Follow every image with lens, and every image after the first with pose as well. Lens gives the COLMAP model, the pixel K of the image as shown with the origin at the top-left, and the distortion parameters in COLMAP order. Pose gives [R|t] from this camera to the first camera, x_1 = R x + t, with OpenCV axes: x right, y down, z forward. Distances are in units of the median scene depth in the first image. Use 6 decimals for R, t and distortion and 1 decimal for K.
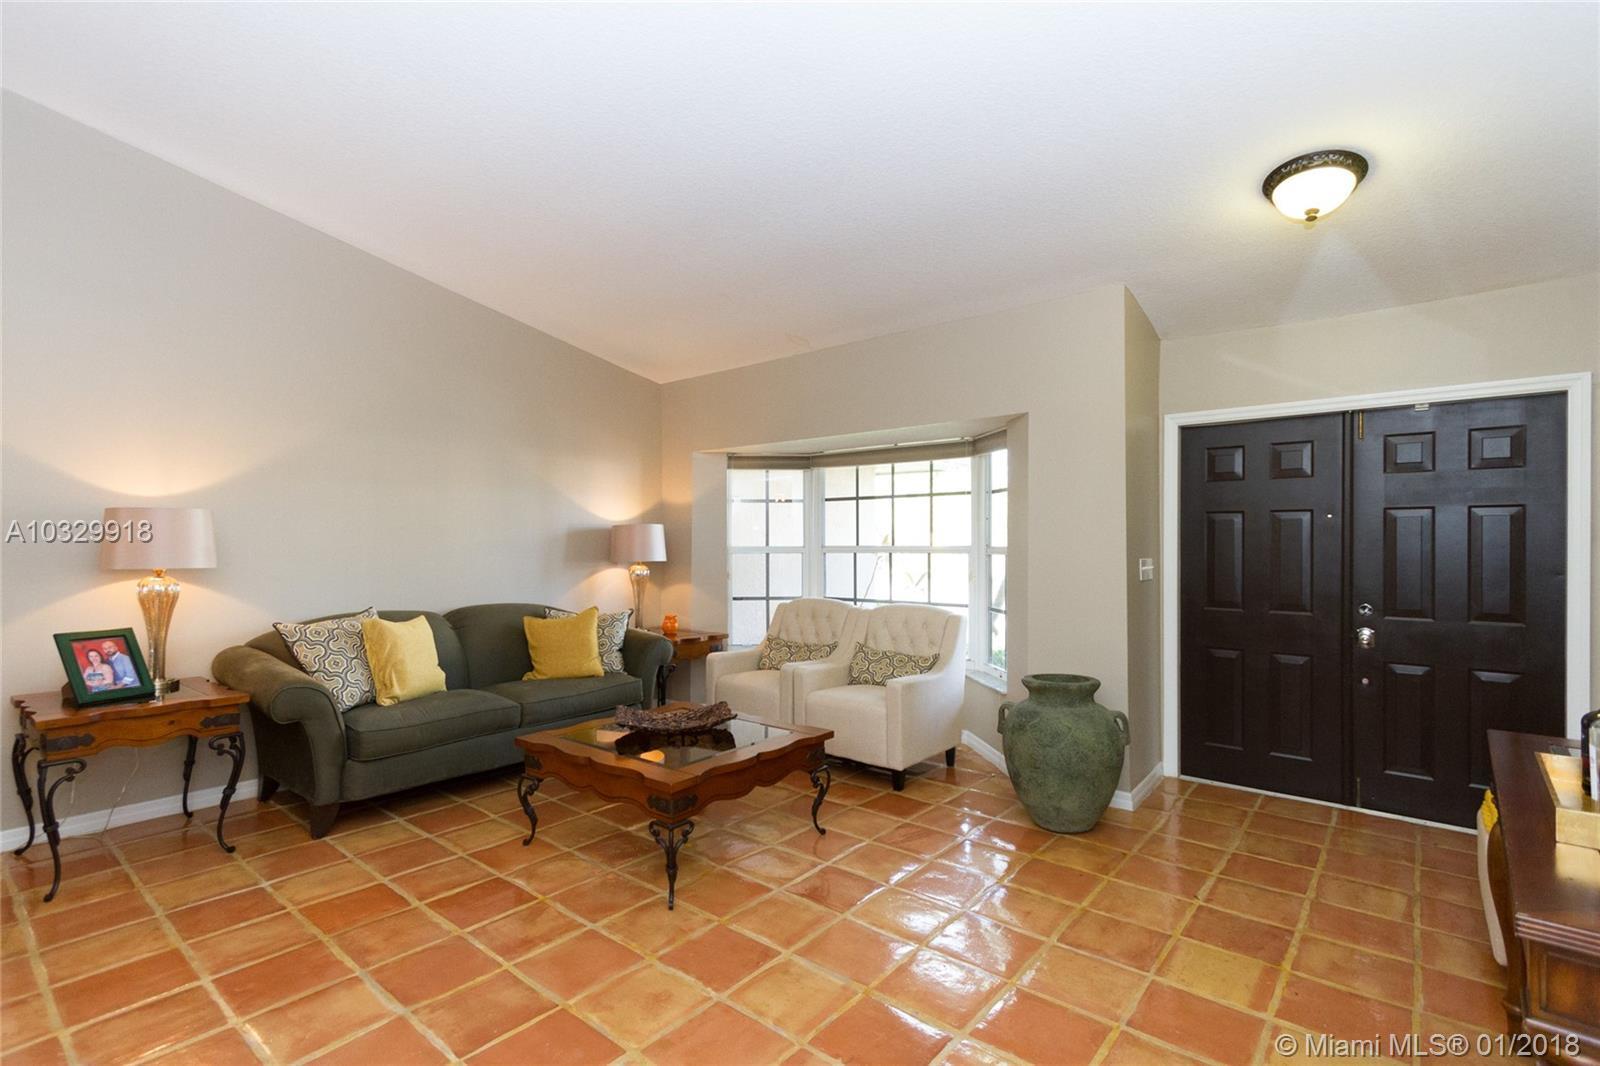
lens RADIAL K [[756.6, 0, 797.6], [0, 756.6, 543.1], [0, 0, 1]] dist [0.002140, 0.000438]
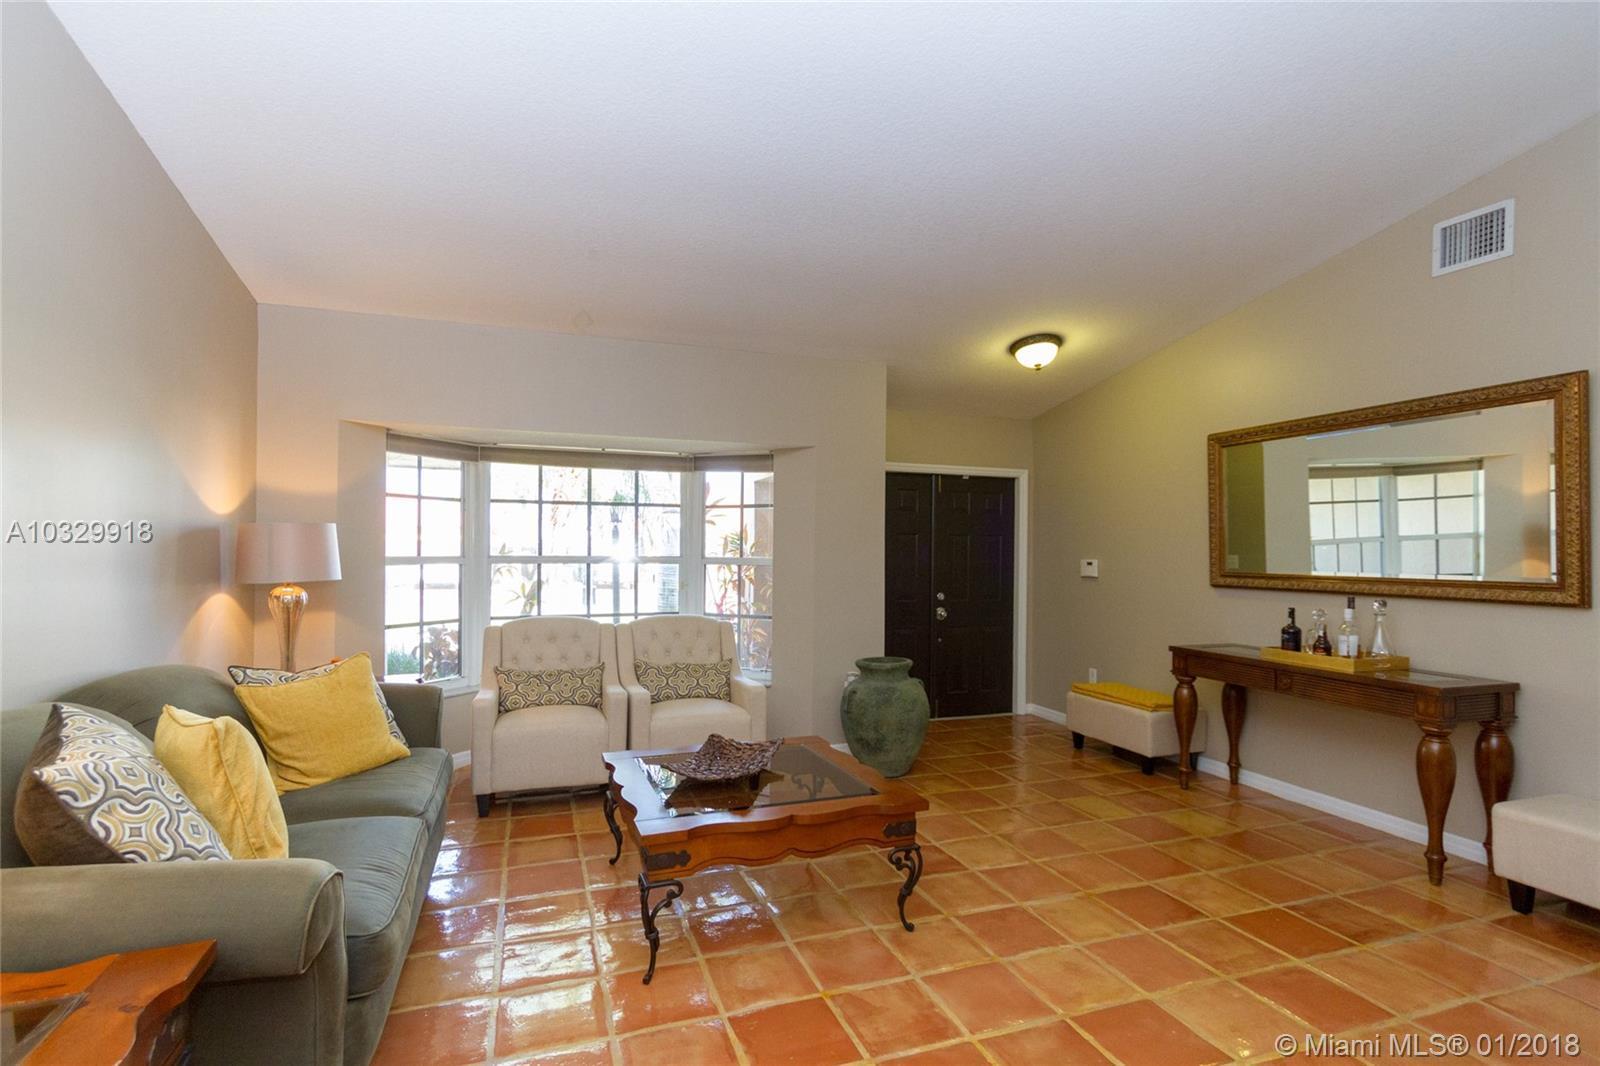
lens RADIAL K [[723.7, 0, 782.7], [0, 723.7, 551.1], [0, 0, 1]] dist [0.001214, -0.000011]
pose [[0.514682, 0.020651, 0.857132, -0.584913], [-0.000867, 0.999722, -0.023566, 0.020631], [-0.857380, 0.011386, 0.514557, 0.380625]]
